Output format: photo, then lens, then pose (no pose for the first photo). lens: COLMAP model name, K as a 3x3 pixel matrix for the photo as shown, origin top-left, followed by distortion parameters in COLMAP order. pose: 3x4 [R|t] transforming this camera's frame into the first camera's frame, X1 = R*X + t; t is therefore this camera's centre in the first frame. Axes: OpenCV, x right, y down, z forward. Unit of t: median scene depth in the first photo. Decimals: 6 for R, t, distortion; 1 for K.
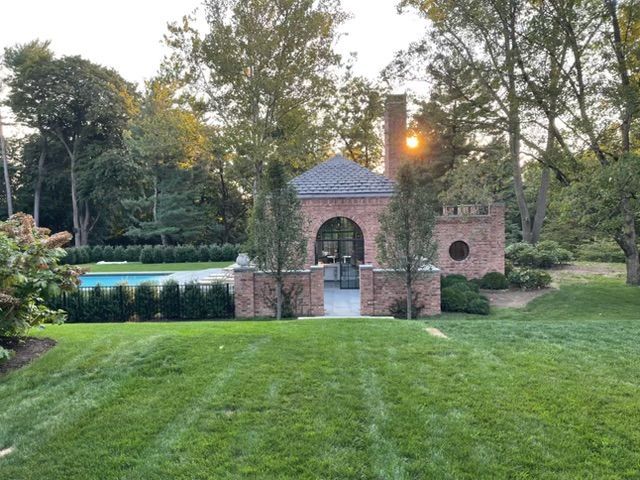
lens RADIAL K [[479.9, 0, 320.0], [0, 479.9, 240.0], [0, 0, 1]] dist [0.010181, -0.002025]
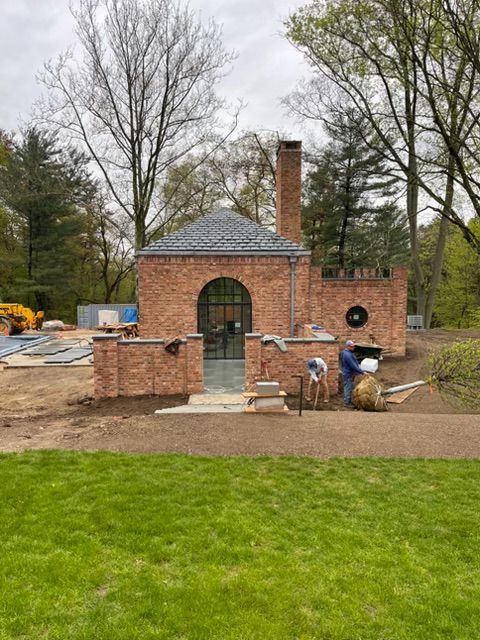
lens RADIAL K [[241.5, 0, 240.0], [0, 241.5, 320.0], [0, 0, 1]] dist [-0.000297, -0.000085]
pose [[0.999677, 0.008631, 0.023885, 0.055381], [-0.010722, 0.995987, 0.088854, -0.009400], [-0.023022, -0.089081, 0.995758, 0.513243]]
